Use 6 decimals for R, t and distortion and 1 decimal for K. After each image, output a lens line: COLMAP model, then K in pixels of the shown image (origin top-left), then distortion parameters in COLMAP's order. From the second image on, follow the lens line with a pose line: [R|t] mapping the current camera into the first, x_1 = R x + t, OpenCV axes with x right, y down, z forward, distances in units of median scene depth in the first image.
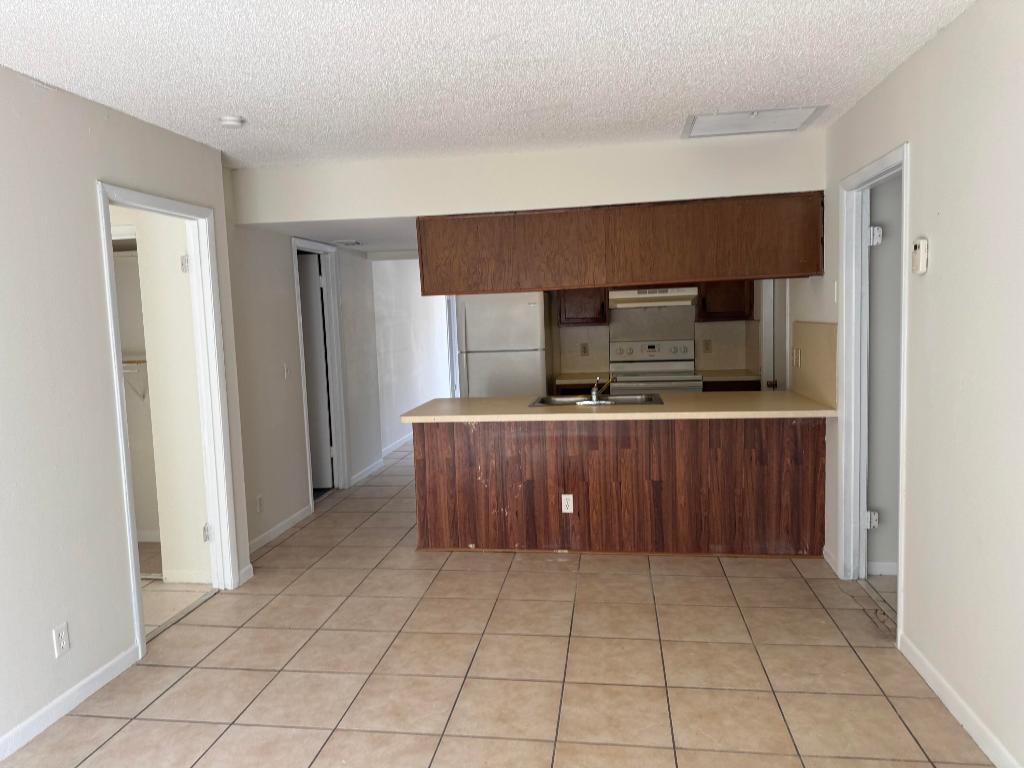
lens RADIAL K [[727.7, 0, 512.0], [0, 727.7, 384.0], [0, 0, 1]] dist [0.070200, 0.001045]
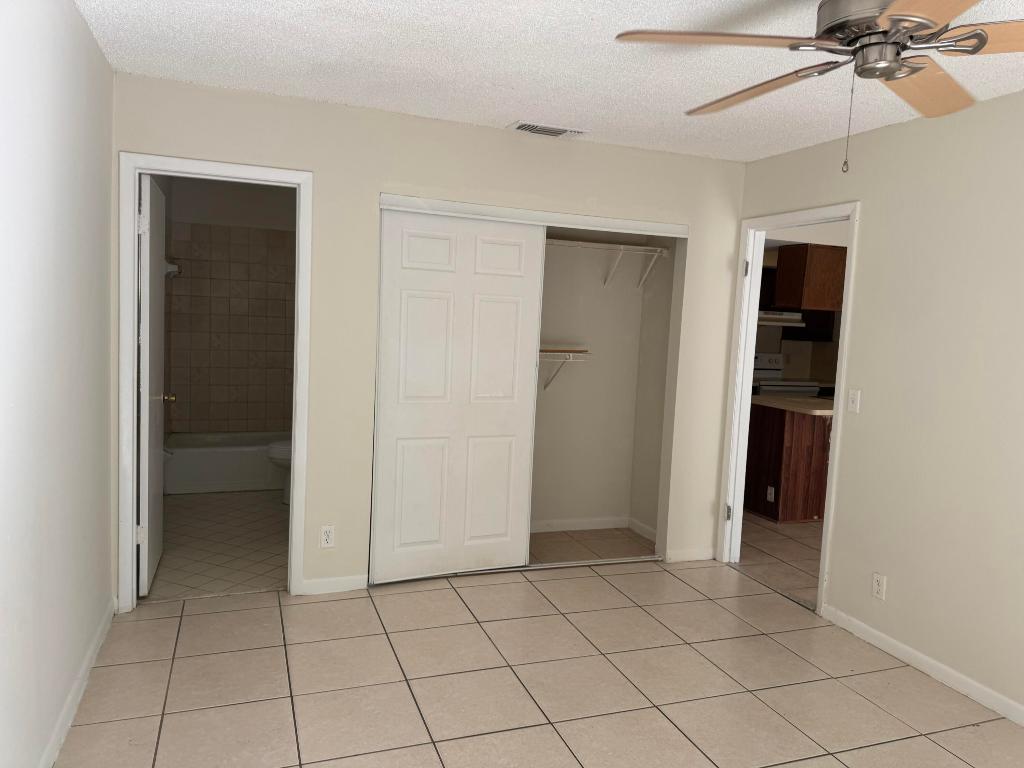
lens RADIAL K [[727.2, 0, 512.0], [0, 727.2, 384.0], [0, 0, 1]] dist [-0.003182, -0.000587]
pose [[0.875589, 0.032730, 0.481947, -1.038003], [-0.031628, 0.999445, -0.010413, 0.026404], [-0.482021, -0.006125, 0.876138, 0.173733]]
